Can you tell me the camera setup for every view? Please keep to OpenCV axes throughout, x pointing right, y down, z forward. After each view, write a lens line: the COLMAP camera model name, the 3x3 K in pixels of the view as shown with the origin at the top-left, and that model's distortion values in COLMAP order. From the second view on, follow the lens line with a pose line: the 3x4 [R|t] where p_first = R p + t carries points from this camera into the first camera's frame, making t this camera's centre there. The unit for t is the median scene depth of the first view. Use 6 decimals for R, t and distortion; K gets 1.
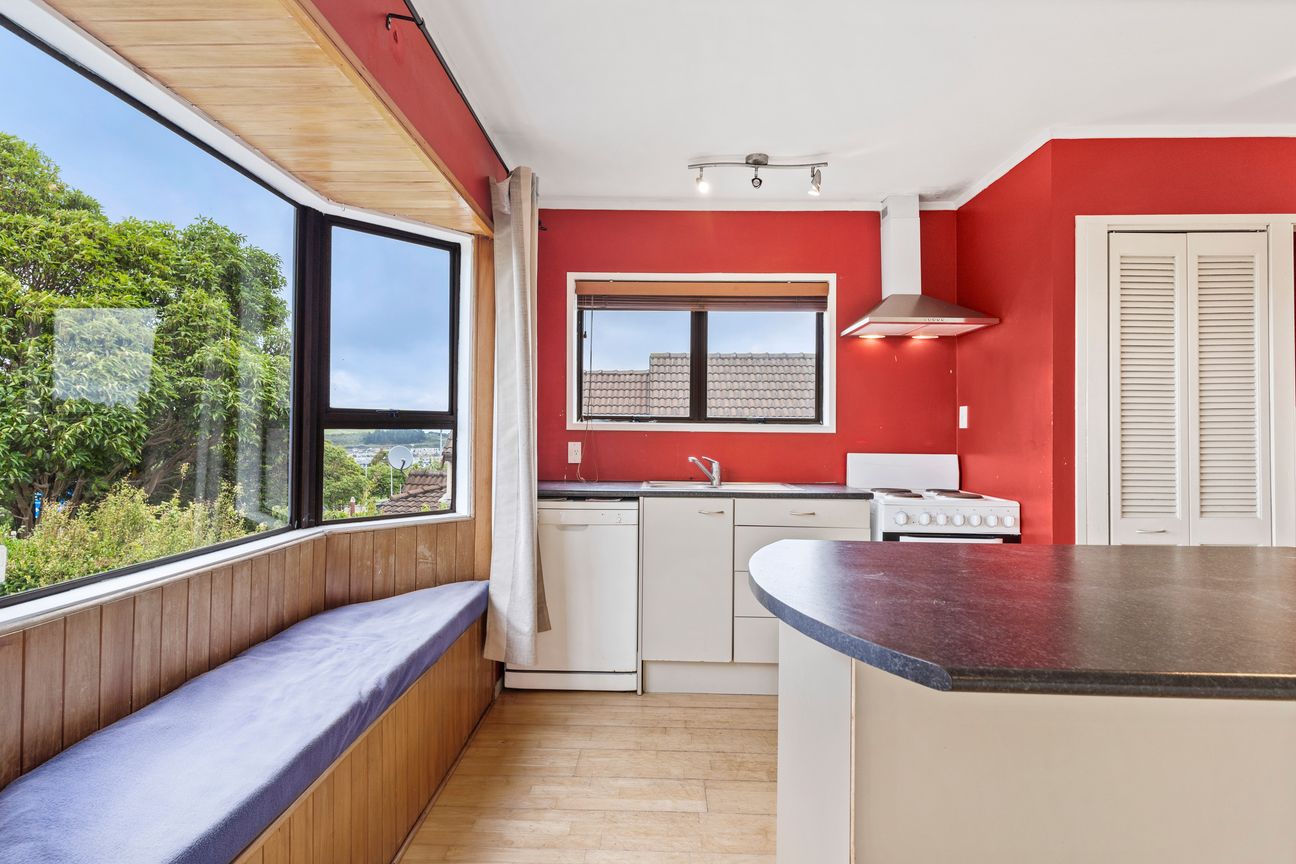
lens RADIAL K [[658.9, 0, 636.9], [0, 658.9, 427.2], [0, 0, 1]] dist [-0.000004, 0.000536]
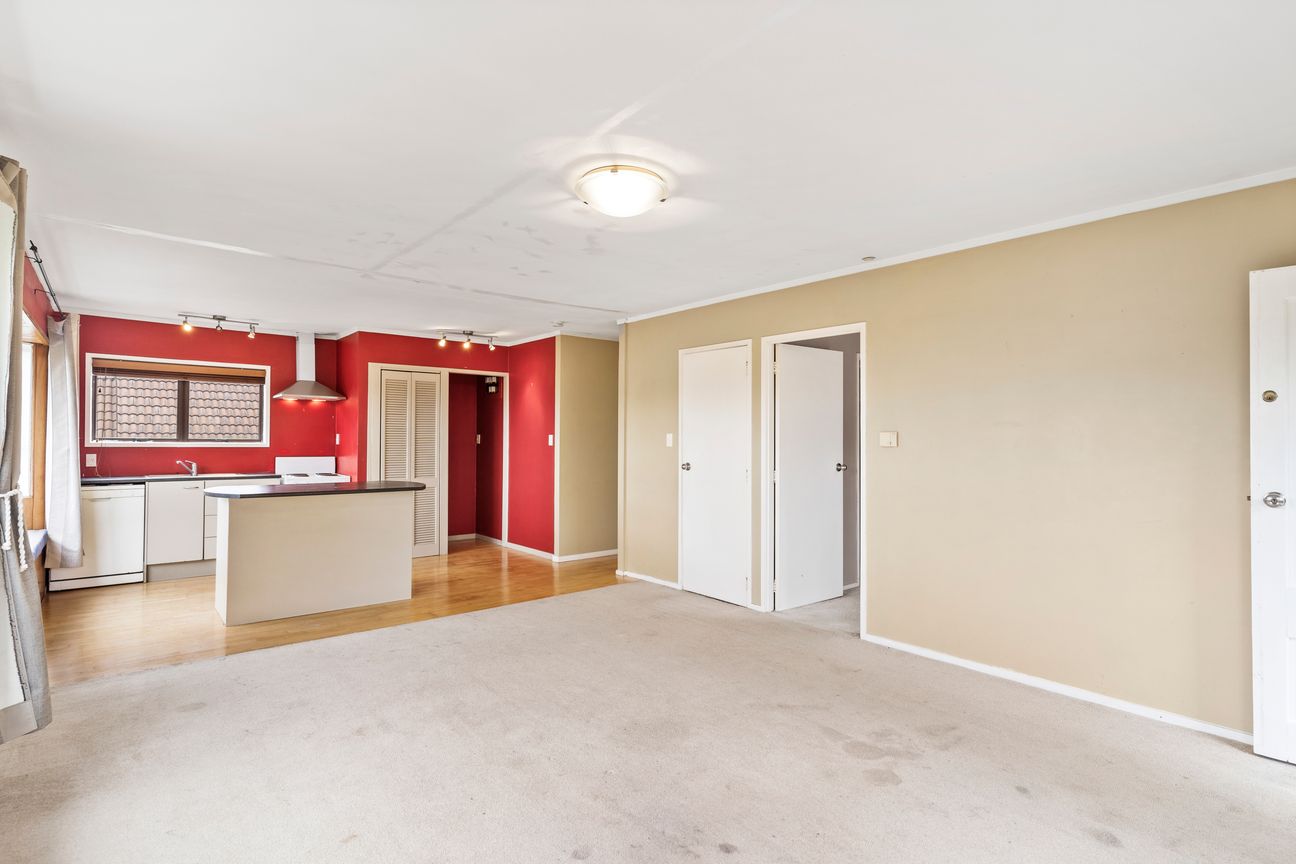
lens RADIAL K [[626.4, 0, 648.0], [0, 626.4, 432.0], [0, 0, 1]] dist [0.004183, 0.000645]
pose [[0.738849, 0.005452, 0.673849, -0.131605], [-0.007813, 0.999969, 0.000477, -0.047811], [-0.673826, -0.005617, 0.738869, -1.196158]]
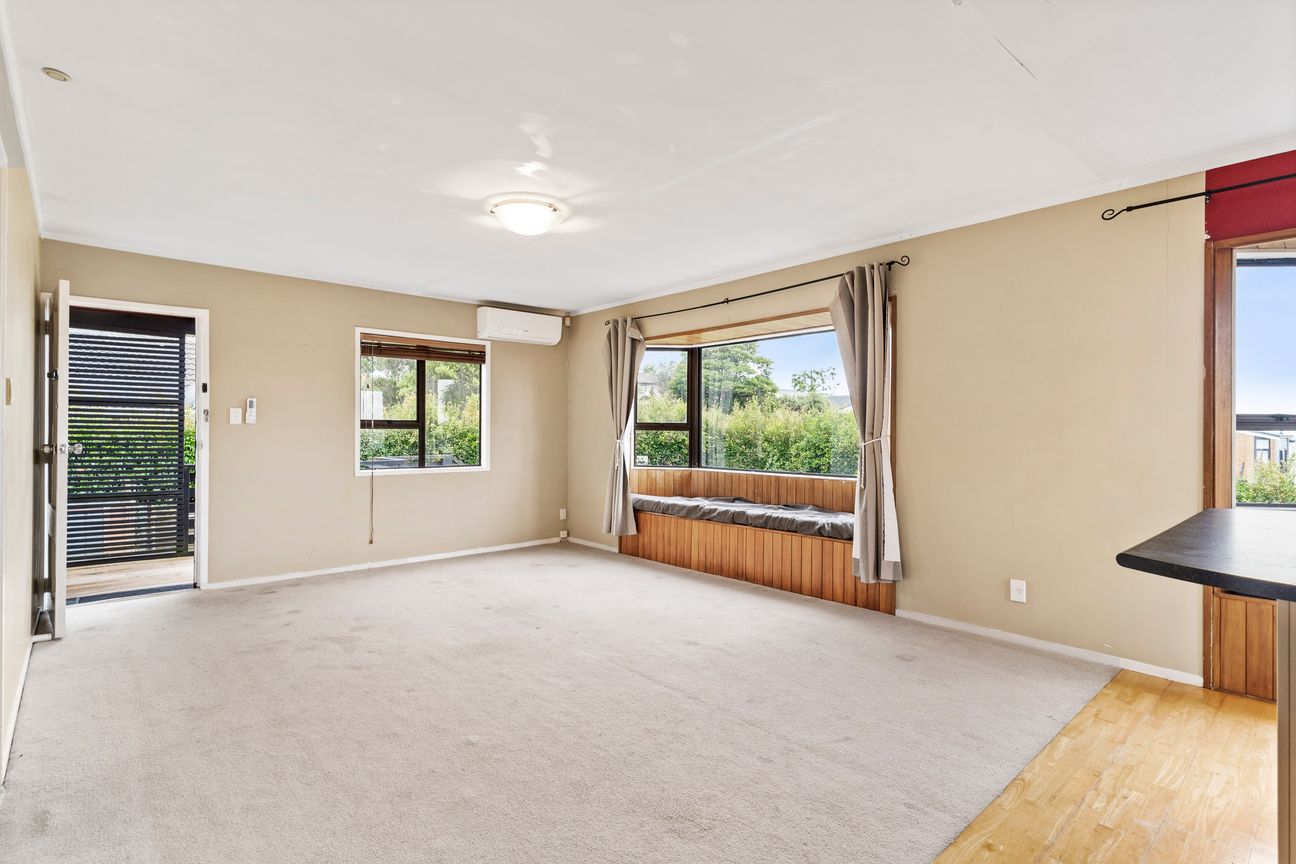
lens RADIAL K [[658.9, 0, 636.9], [0, 658.9, 427.2], [0, 0, 1]] dist [-0.000004, 0.000536]
pose [[-0.735461, -0.012498, -0.677452, 0.950071], [0.000004, 0.999830, -0.018451, 0.010135], [0.677567, -0.013573, -0.735336, 0.286129]]
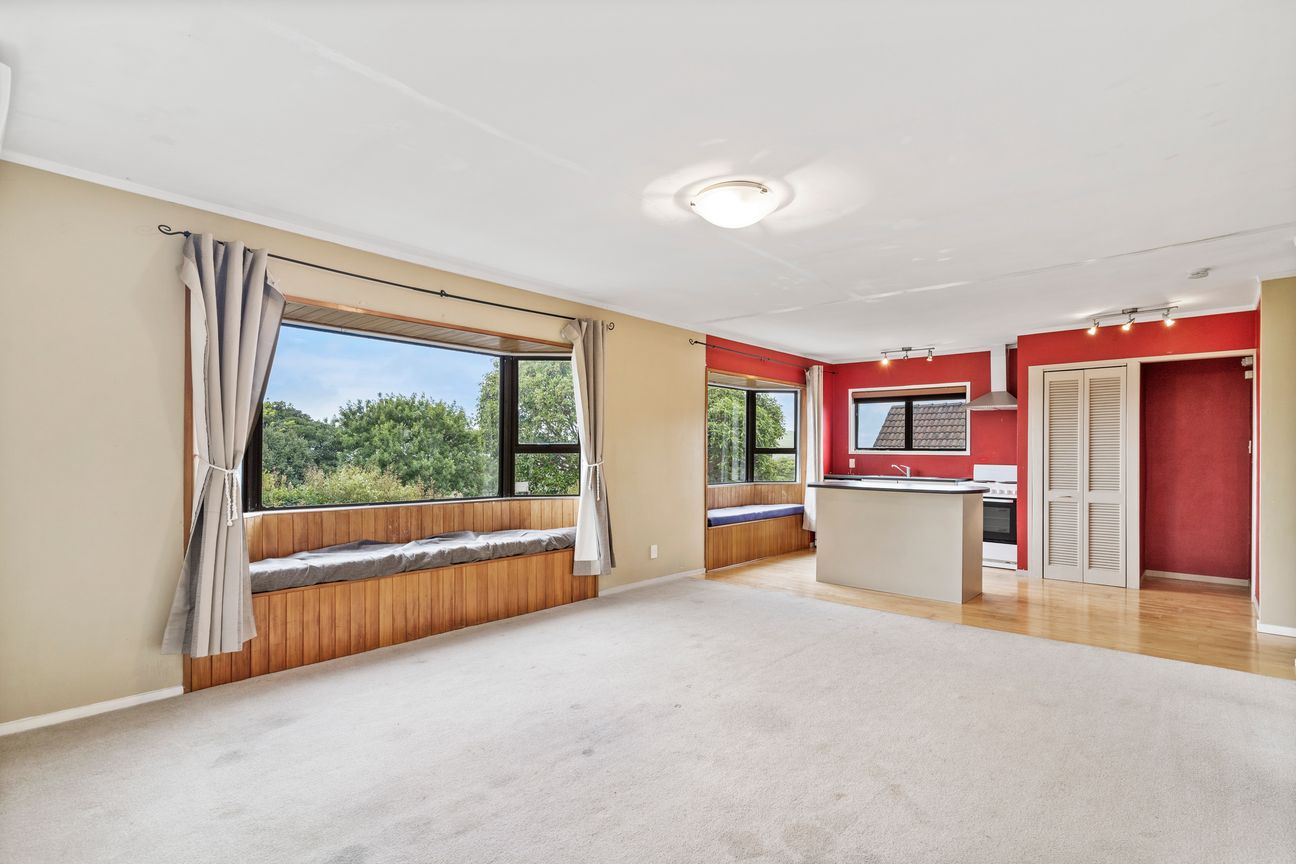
lens RADIAL K [[630.0, 0, 645.6], [0, 630.0, 451.3], [0, 0, 1]] dist [-0.002190, 0.000249]
pose [[0.776487, -0.003452, -0.630124, 0.811572], [0.005255, 0.999986, 0.000998, -0.012505], [0.630111, -0.004087, 0.776494, -1.339034]]
